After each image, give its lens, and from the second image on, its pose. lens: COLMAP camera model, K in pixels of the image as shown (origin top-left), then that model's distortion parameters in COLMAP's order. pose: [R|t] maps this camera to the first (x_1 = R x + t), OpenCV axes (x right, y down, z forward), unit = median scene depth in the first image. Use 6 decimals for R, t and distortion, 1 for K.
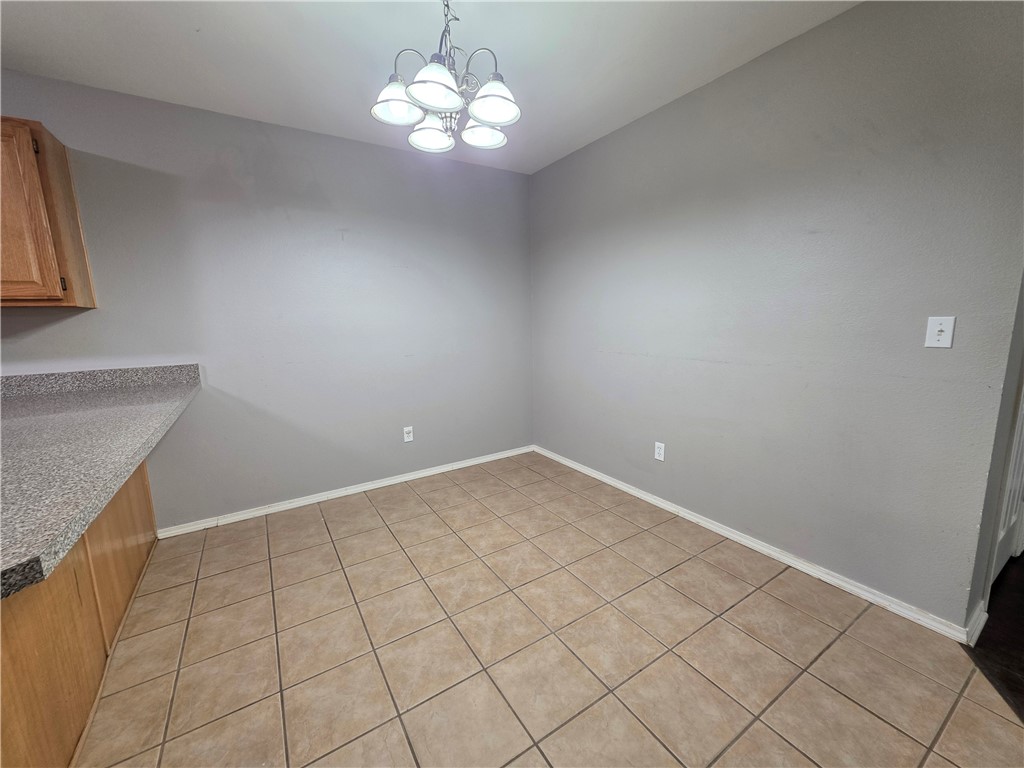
lens RADIAL K [[408.7, 0, 510.1], [0, 408.7, 382.3], [0, 0, 1]] dist [0.000585, 0.000025]
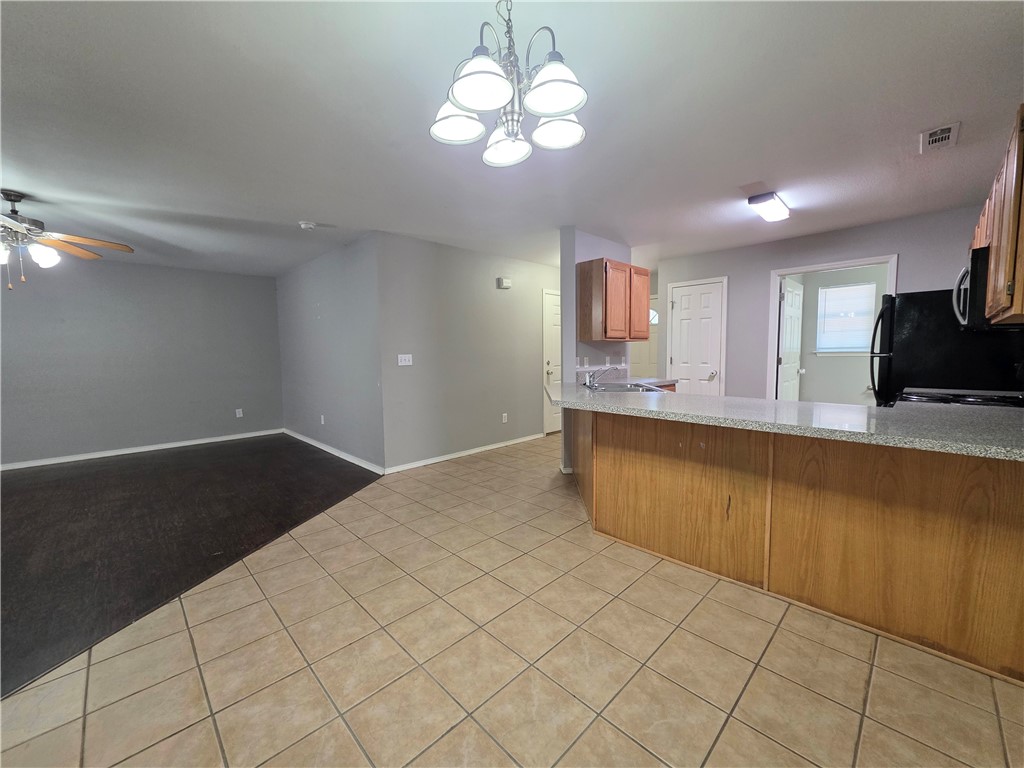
lens RADIAL K [[408.7, 0, 512.2], [0, 408.7, 383.0], [0, 0, 1]] dist [0.000585, 0.000025]
pose [[-0.977035, 0.052025, -0.206632, 0.053714], [0.001499, 0.971390, 0.237487, -0.276259], [0.213075, 0.231723, -0.949159, 1.758043]]
